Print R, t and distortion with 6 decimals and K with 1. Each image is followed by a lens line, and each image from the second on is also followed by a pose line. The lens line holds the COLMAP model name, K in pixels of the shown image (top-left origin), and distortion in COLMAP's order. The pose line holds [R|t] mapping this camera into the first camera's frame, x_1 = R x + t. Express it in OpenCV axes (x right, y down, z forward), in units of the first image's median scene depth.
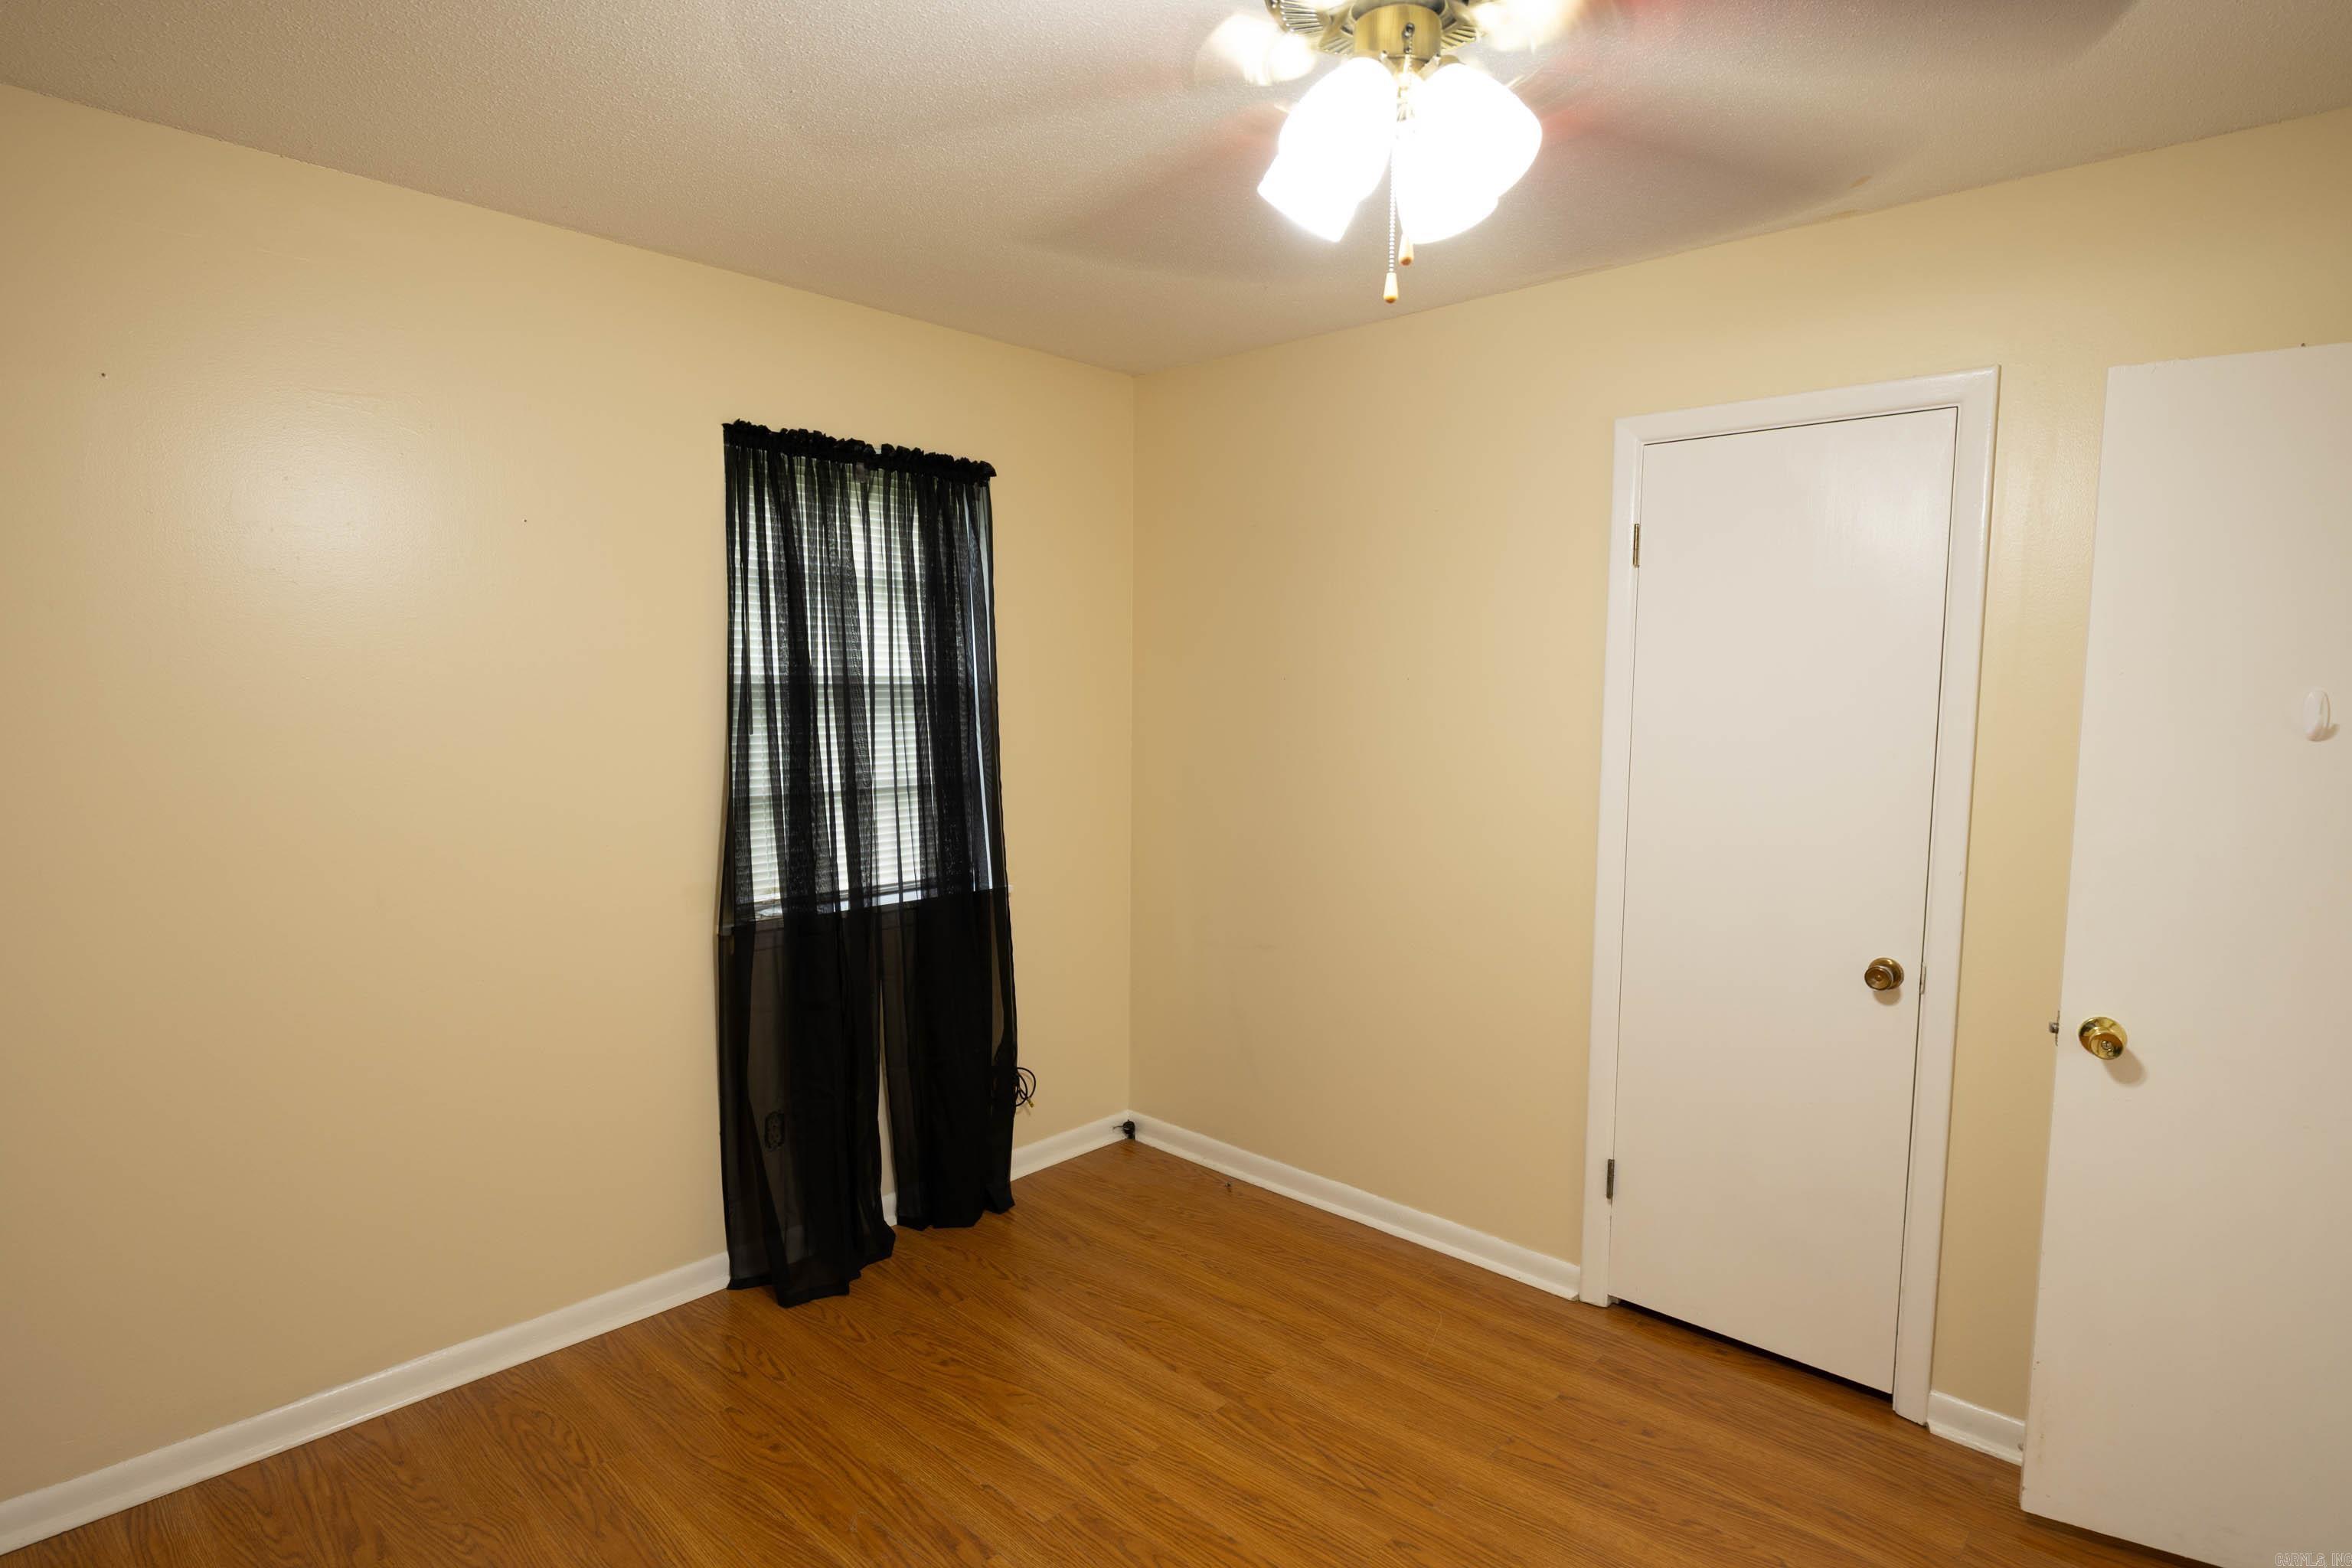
lens RADIAL K [[1233.8, 0, 1168.8], [0, 1233.8, 786.6], [0, 0, 1]] dist [0.007533, 0.000285]
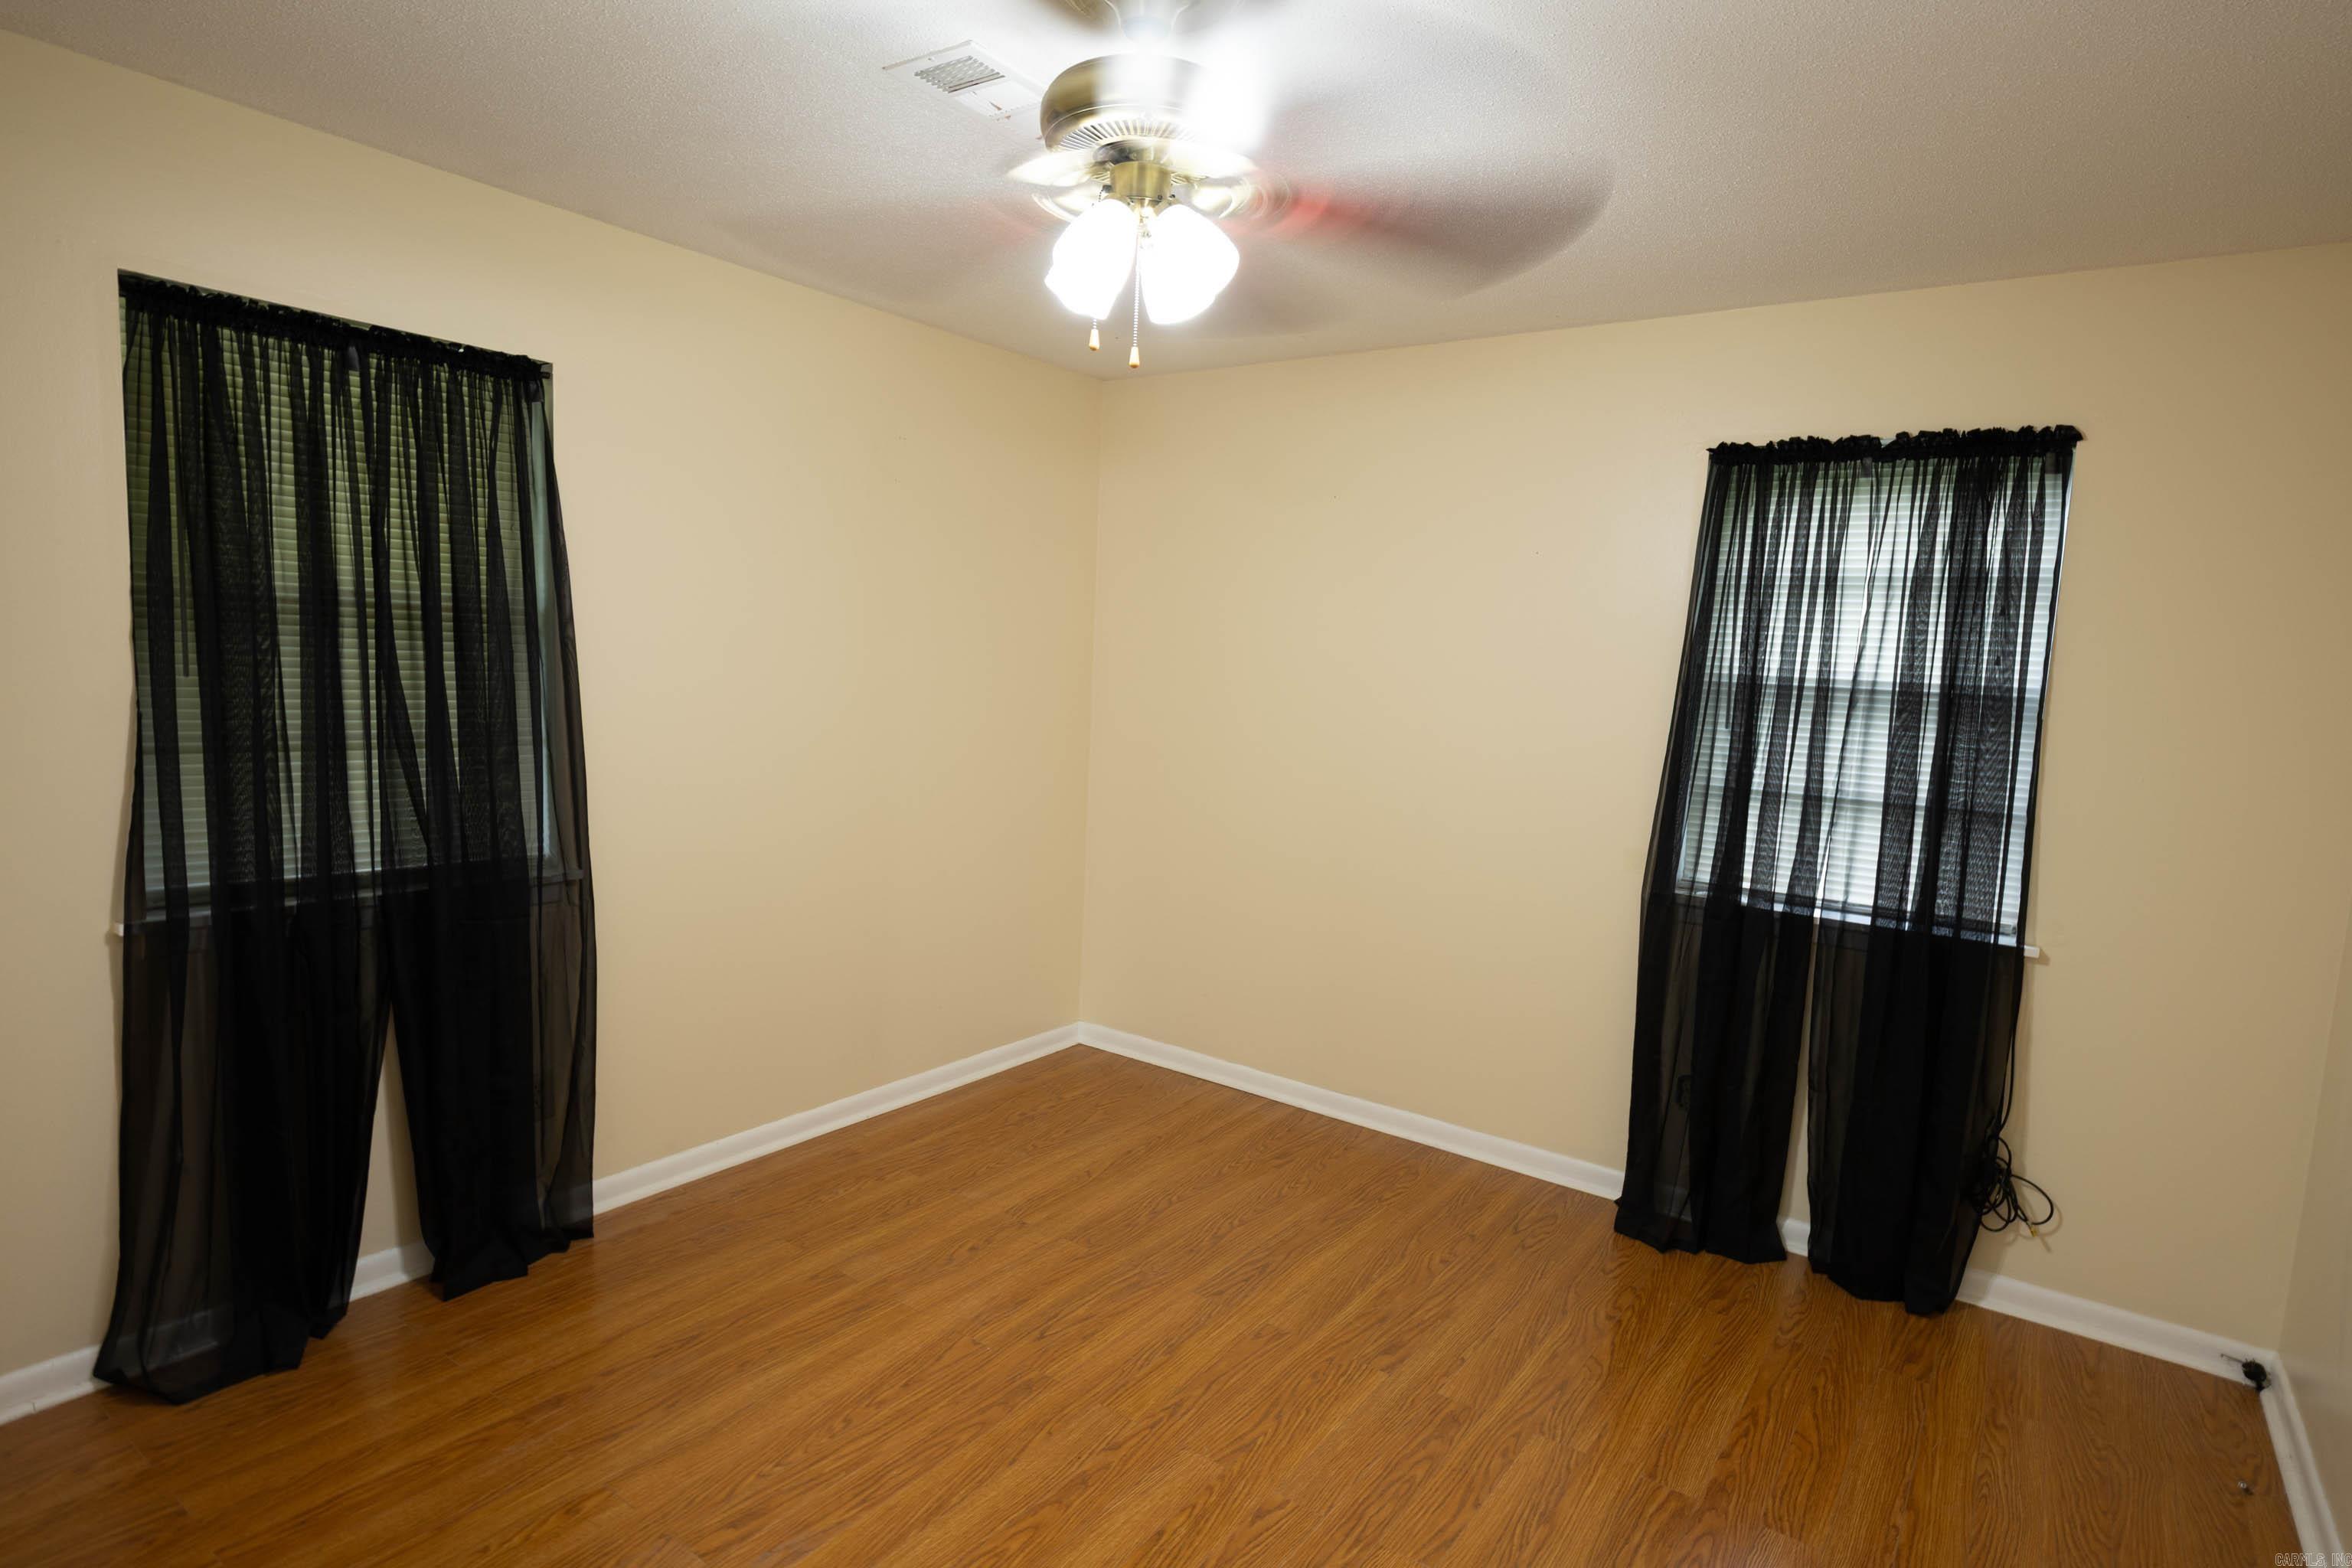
lens RADIAL K [[1233.8, 0, 1175.2], [0, 1233.8, 790.6], [0, 0, 1]] dist [0.007533, 0.000285]
pose [[0.135794, 0.110145, -0.984595, 0.660204], [-0.132360, 0.986909, 0.092149, -0.024945], [0.981856, 0.117808, 0.148595, 0.365432]]
